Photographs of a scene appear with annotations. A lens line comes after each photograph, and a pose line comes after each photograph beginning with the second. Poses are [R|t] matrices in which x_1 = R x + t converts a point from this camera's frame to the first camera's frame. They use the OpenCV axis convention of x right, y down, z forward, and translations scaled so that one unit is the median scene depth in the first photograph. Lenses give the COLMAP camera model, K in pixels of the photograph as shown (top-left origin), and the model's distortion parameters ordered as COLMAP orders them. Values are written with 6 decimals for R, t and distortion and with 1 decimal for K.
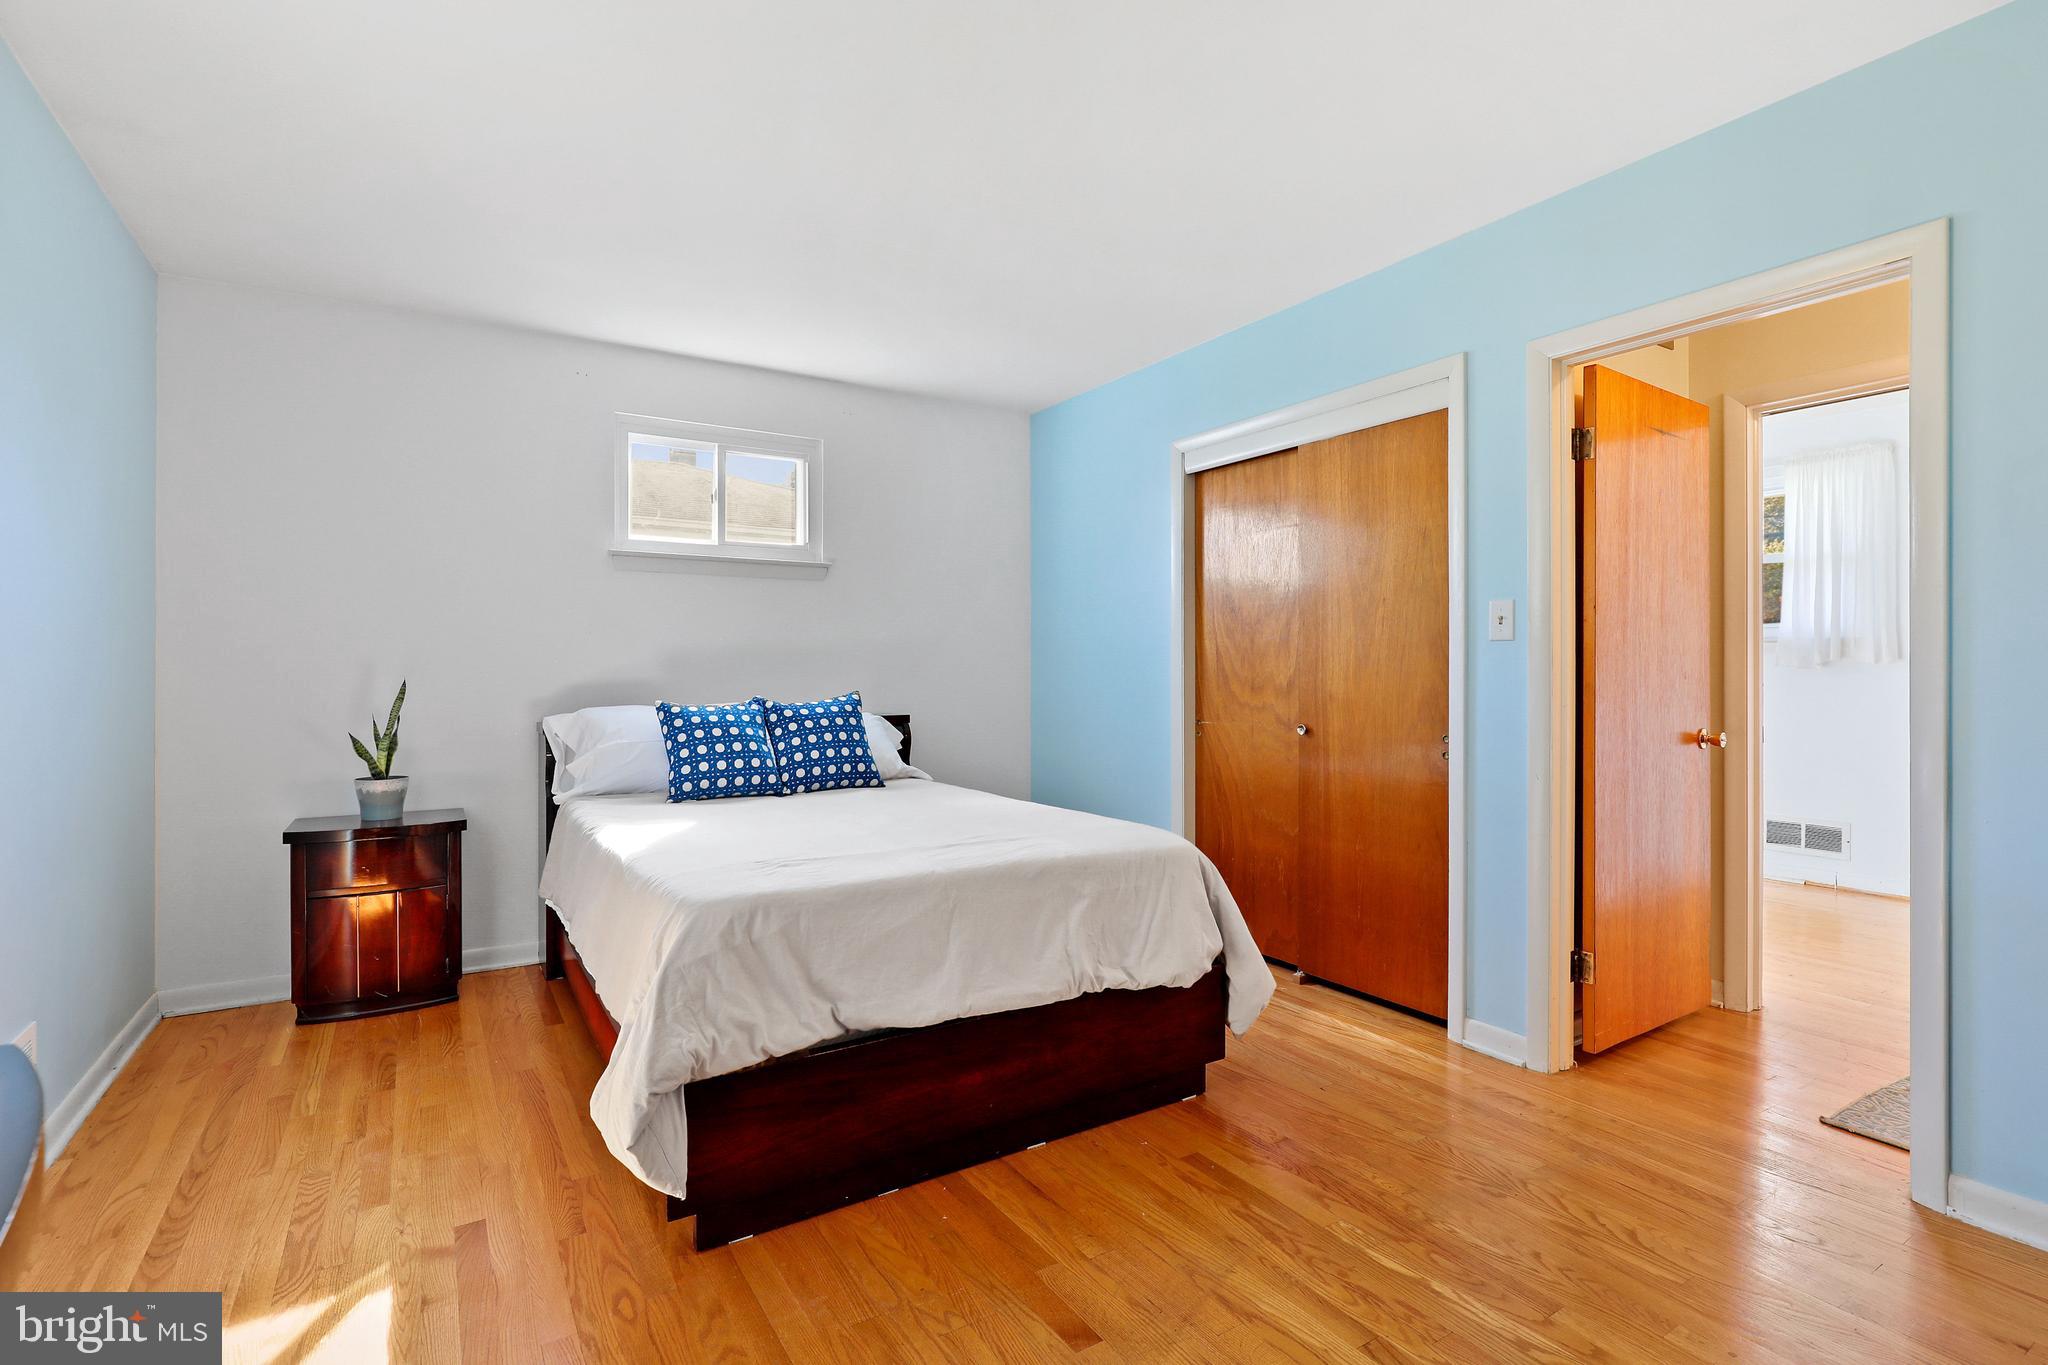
lens RADIAL K [[968.9, 0, 1016.0], [0, 968.9, 679.7], [0, 0, 1]] dist [-0.003332, -0.000448]
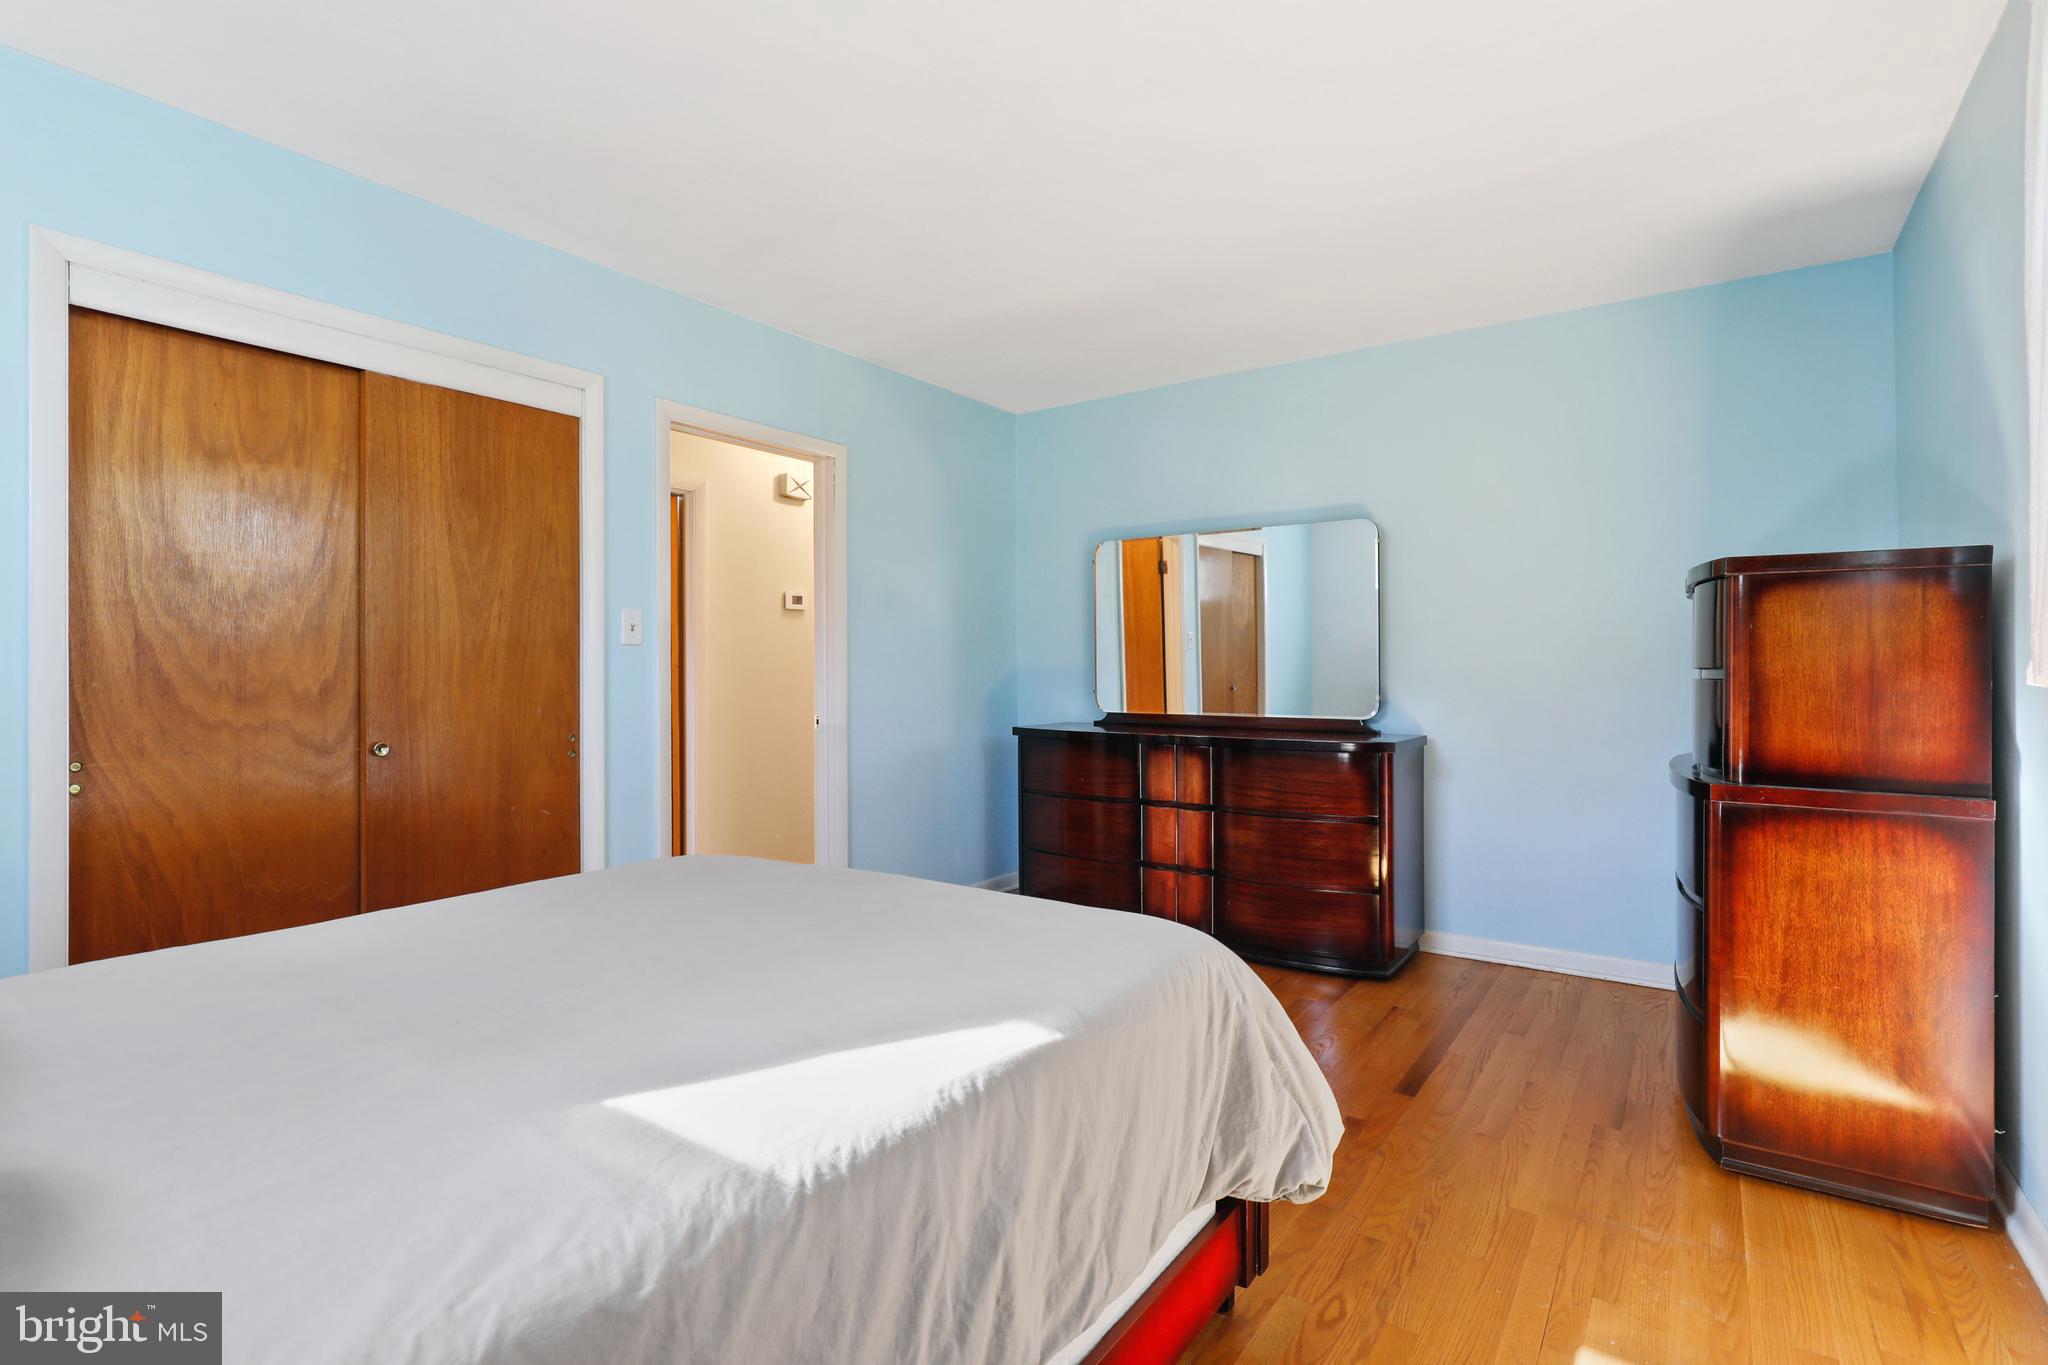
lens RADIAL K [[961.3, 0, 1025.5], [0, 961.3, 665.3], [0, 0, 1]] dist [-0.001528, 0.000198]
pose [[-0.381576, 0.001855, 0.924336, -0.565677], [0.003485, 0.999994, -0.000569, -0.011550], [-0.924331, 0.003004, -0.381580, 0.784939]]
